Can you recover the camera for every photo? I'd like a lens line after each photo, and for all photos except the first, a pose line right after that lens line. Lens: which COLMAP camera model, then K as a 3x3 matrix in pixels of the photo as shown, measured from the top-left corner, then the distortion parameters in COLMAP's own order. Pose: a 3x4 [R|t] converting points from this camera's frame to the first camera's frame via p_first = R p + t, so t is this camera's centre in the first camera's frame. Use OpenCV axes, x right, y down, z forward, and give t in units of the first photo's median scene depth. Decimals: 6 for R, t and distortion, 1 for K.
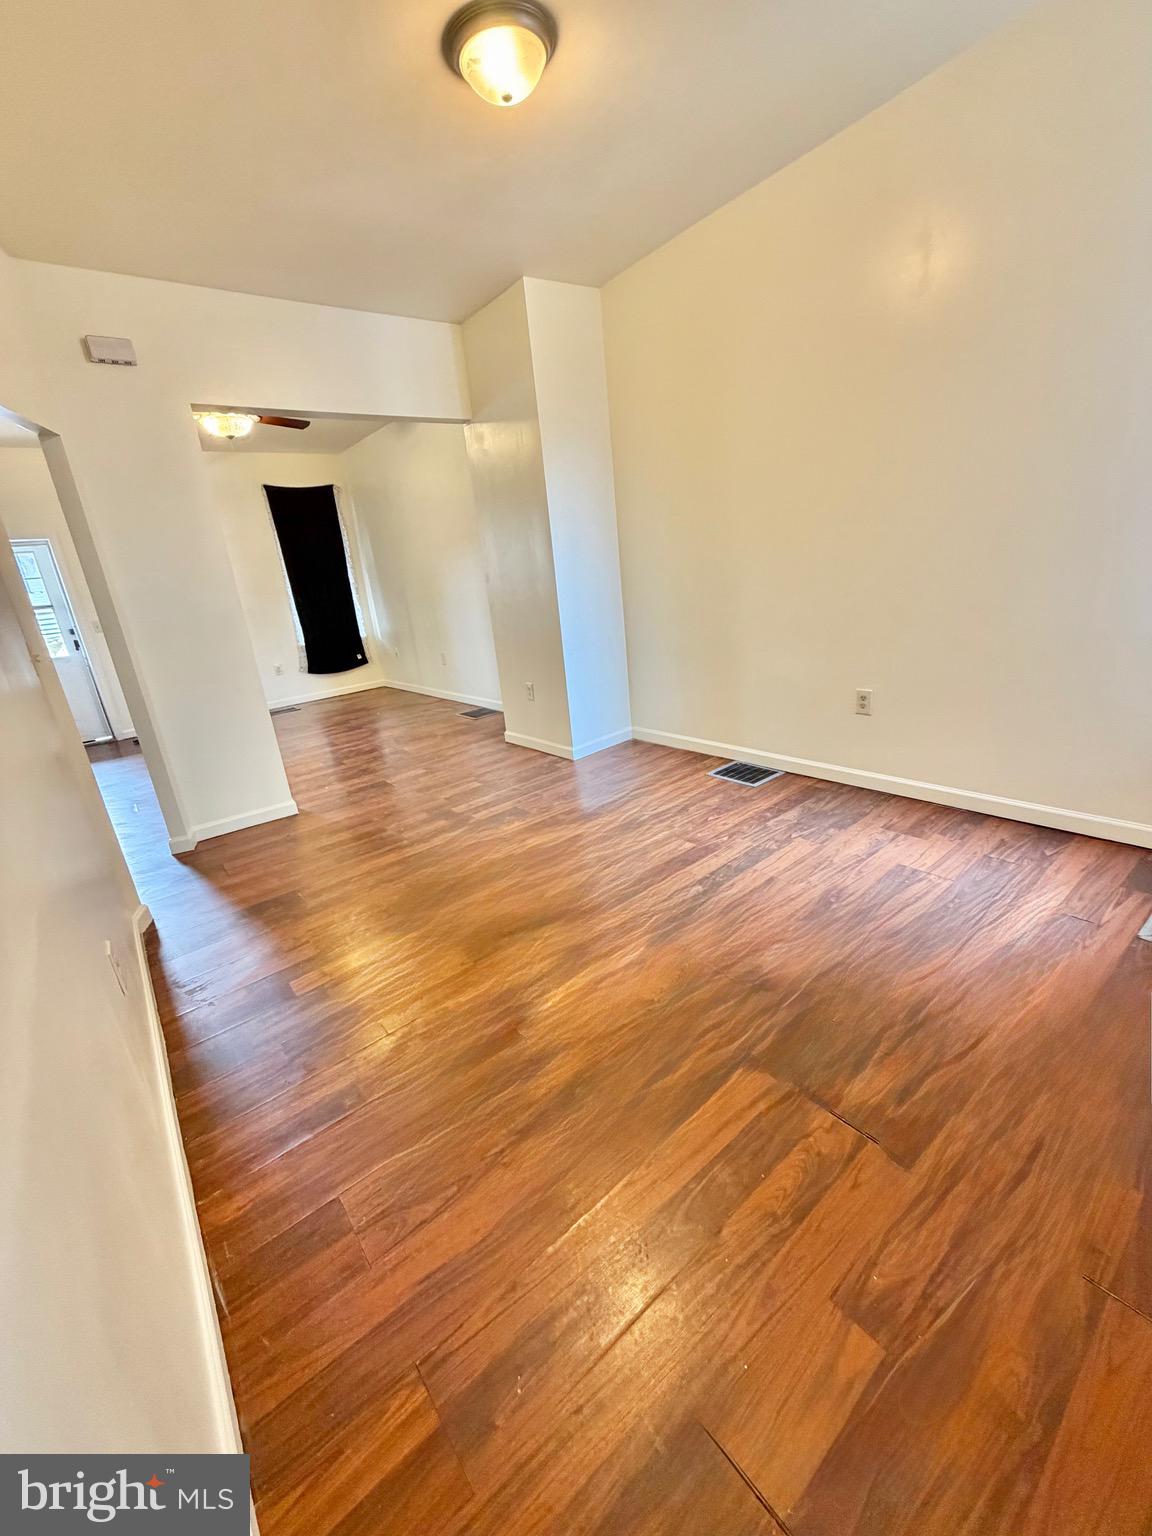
lens RADIAL K [[609.8, 0, 572.1], [0, 609.8, 768.5], [0, 0, 1]] dist [-0.000678, 0.000013]
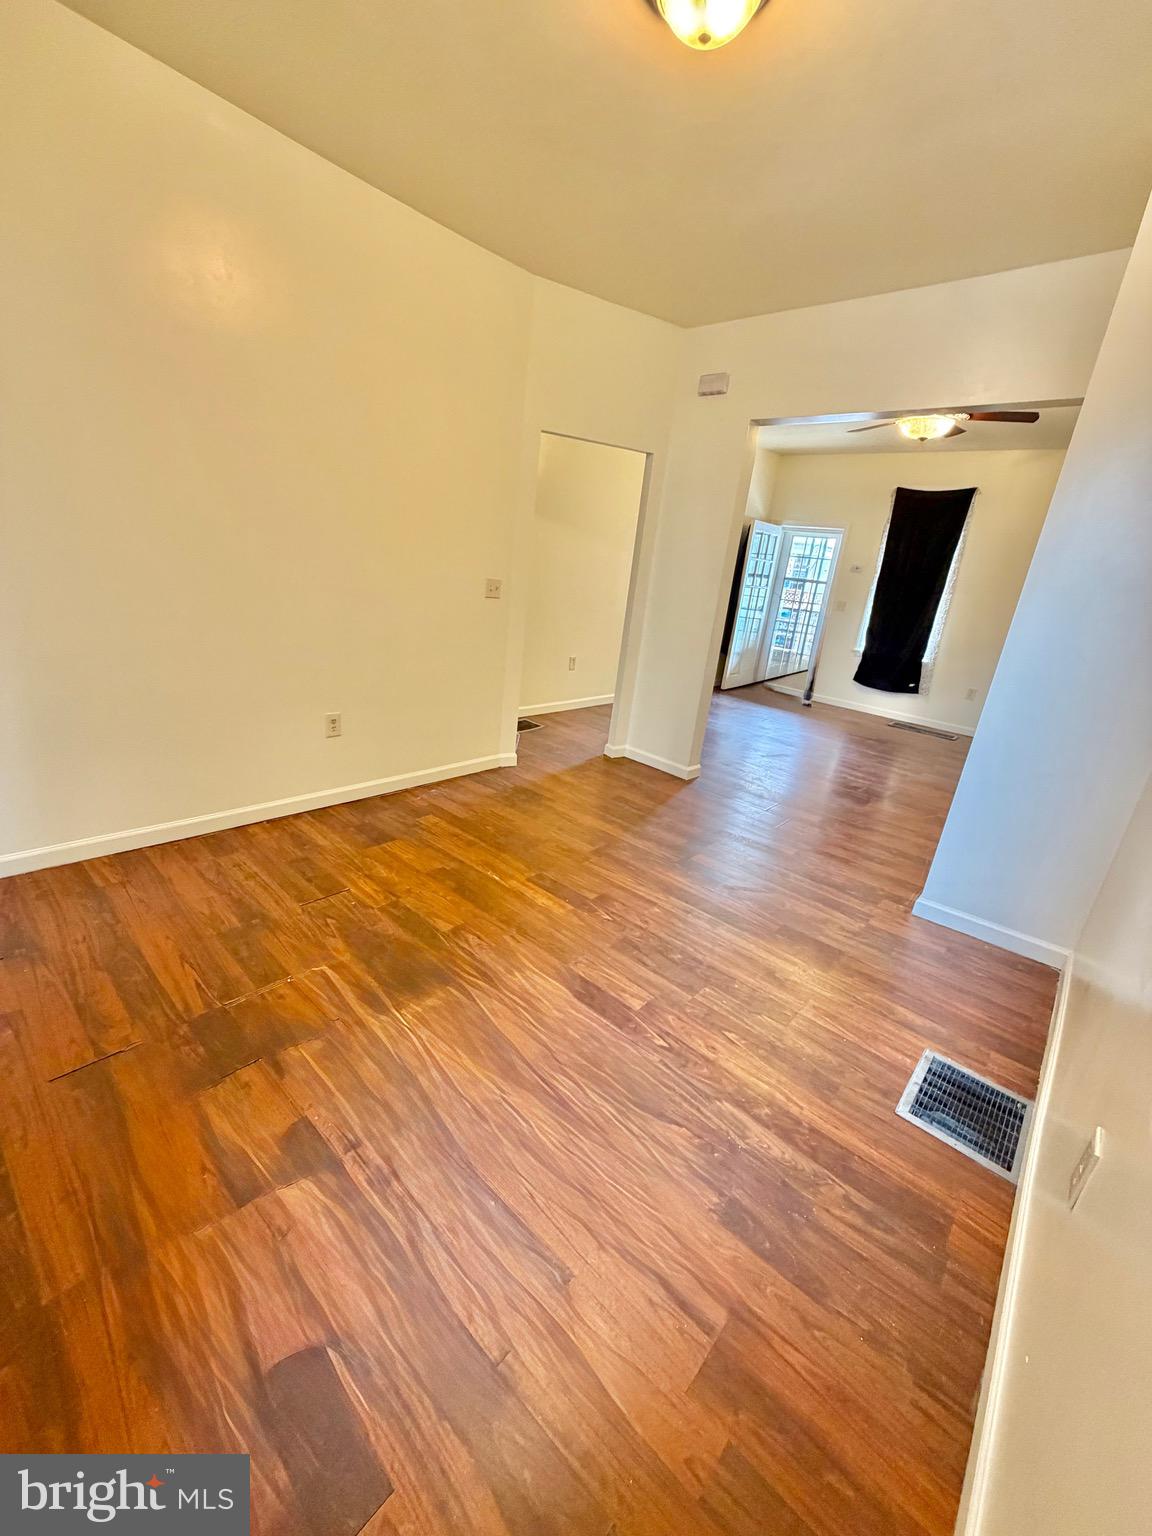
lens RADIAL K [[609.8, 0, 572.0], [0, 609.8, 766.4], [0, 0, 1]] dist [-0.000678, 0.000013]
pose [[0.154487, 0.426744, -0.891080, 0.608206], [-0.423079, 0.843605, 0.330659, -0.274595], [0.892826, 0.325915, 0.310873, 0.535571]]
